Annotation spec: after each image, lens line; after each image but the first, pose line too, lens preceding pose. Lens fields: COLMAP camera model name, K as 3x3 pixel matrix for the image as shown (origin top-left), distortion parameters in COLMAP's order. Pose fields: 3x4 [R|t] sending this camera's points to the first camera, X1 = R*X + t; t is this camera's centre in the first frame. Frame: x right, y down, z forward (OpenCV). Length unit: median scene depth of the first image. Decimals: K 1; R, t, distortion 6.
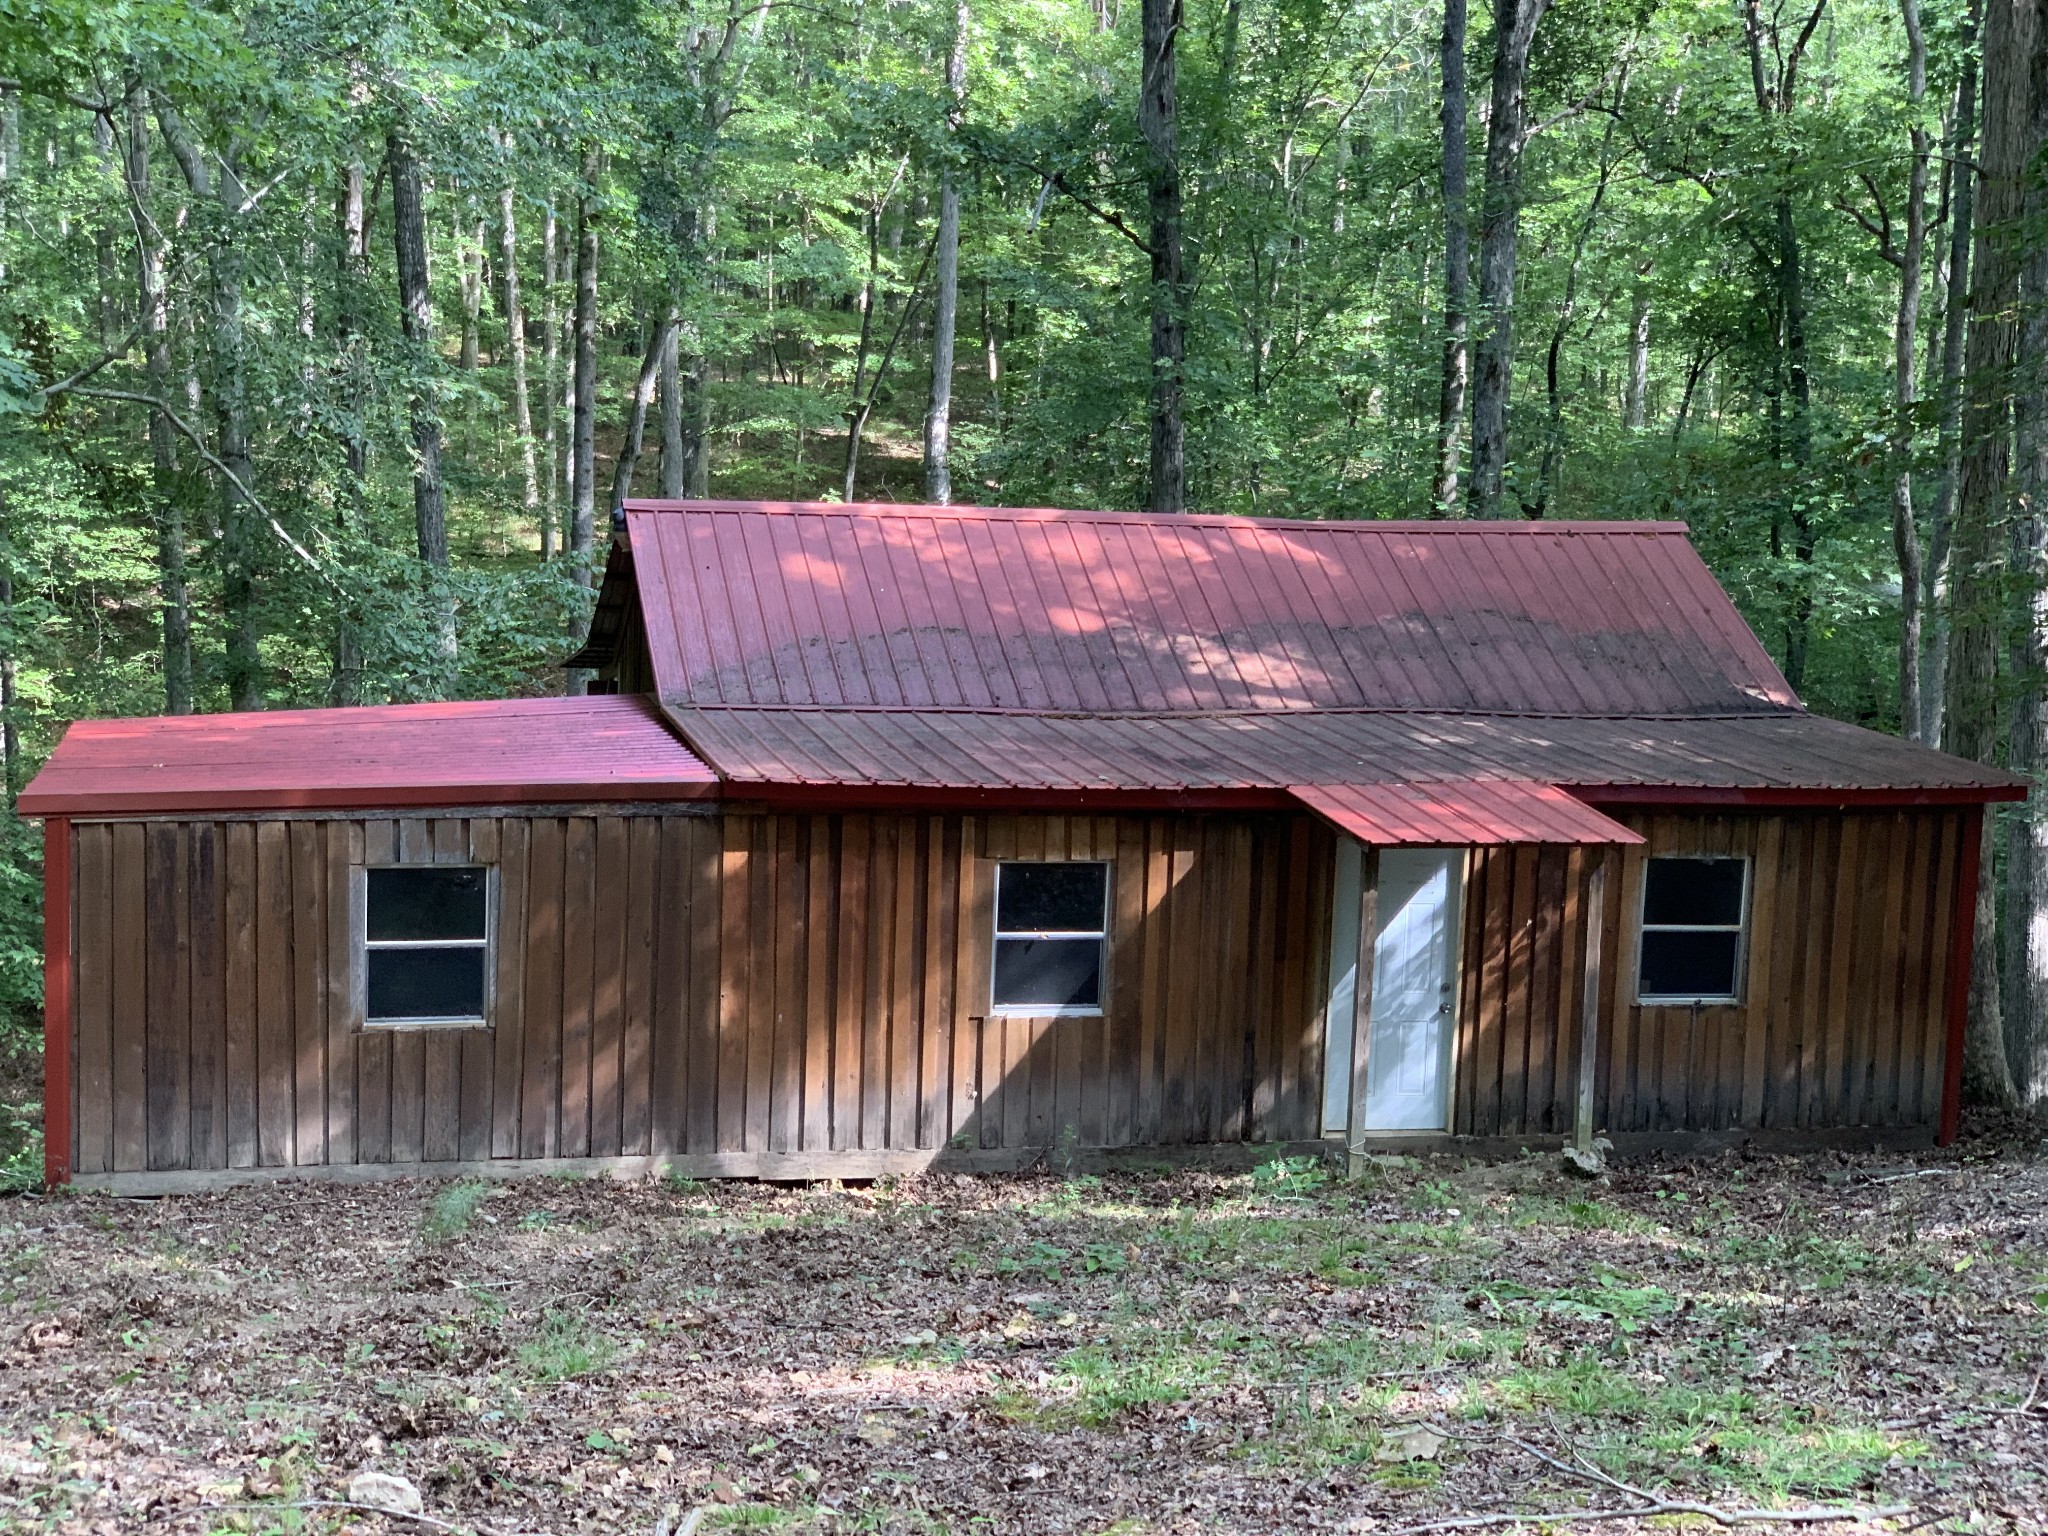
lens RADIAL K [[3023.8, 0, 1023.0], [0, 3023.8, 769.2], [0, 0, 1]] dist [0.038005, 0.000000]
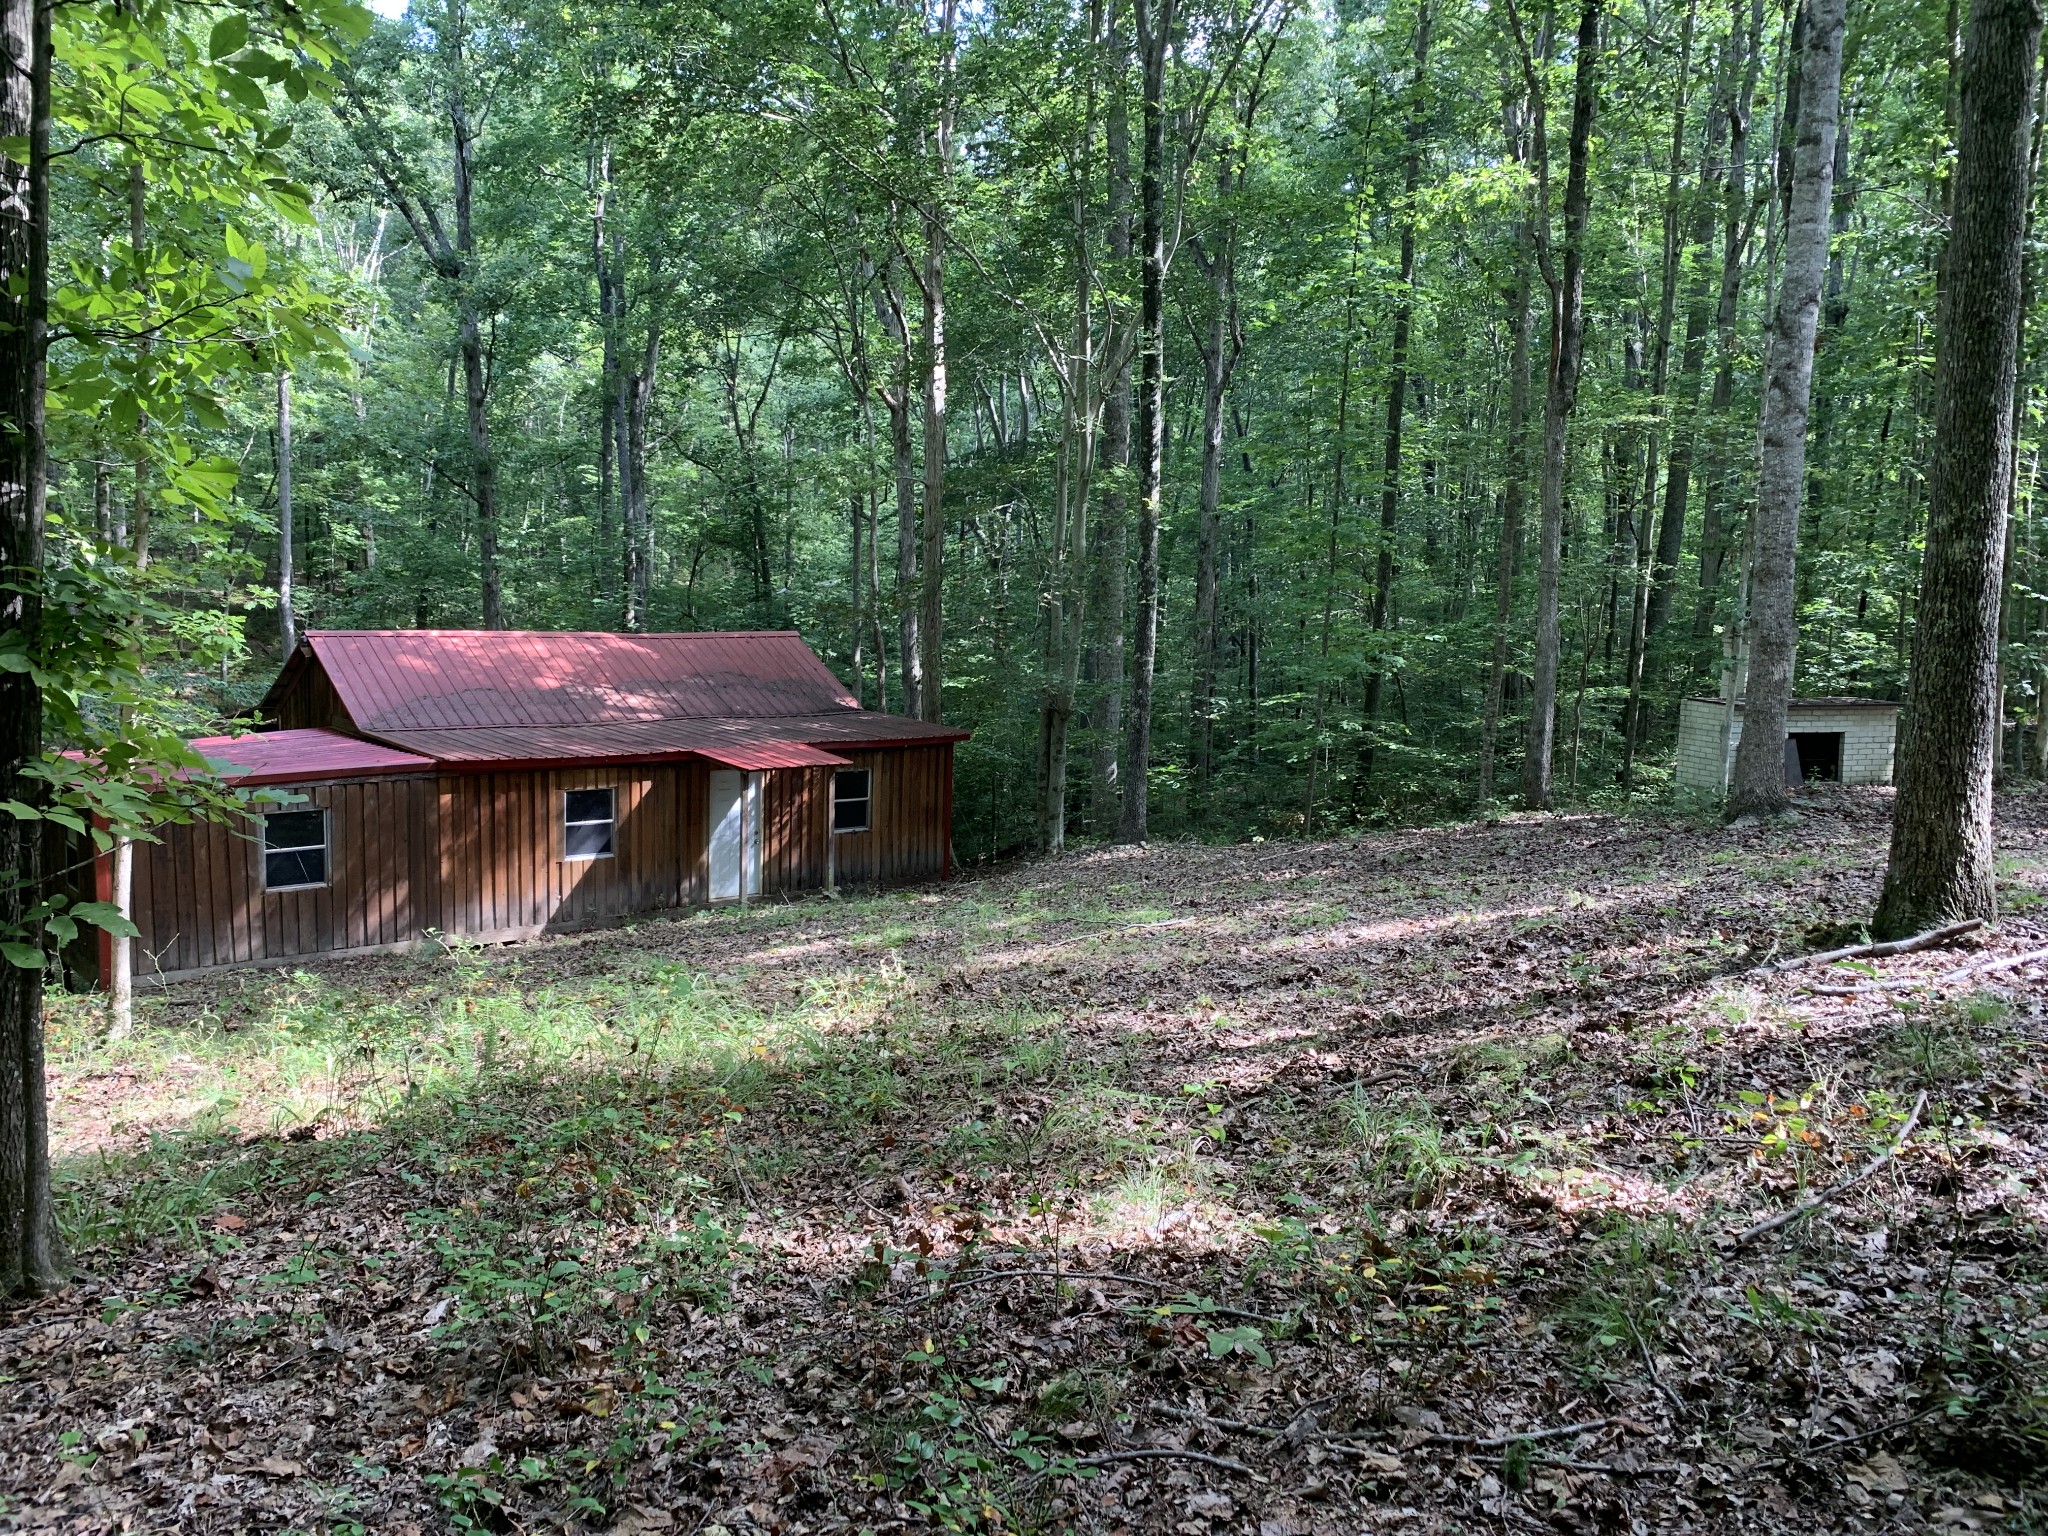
lens RADIAL K [[1525.8, 0, 1021.2], [0, 1525.8, 768.6], [0, 0, 1]] dist [0.001269, -0.001824]
pose [[0.892511, -0.064694, 0.446362, -0.204767], [0.060144, 0.997892, 0.024370, 0.006755], [-0.446997, 0.005095, 0.894521, -0.144689]]
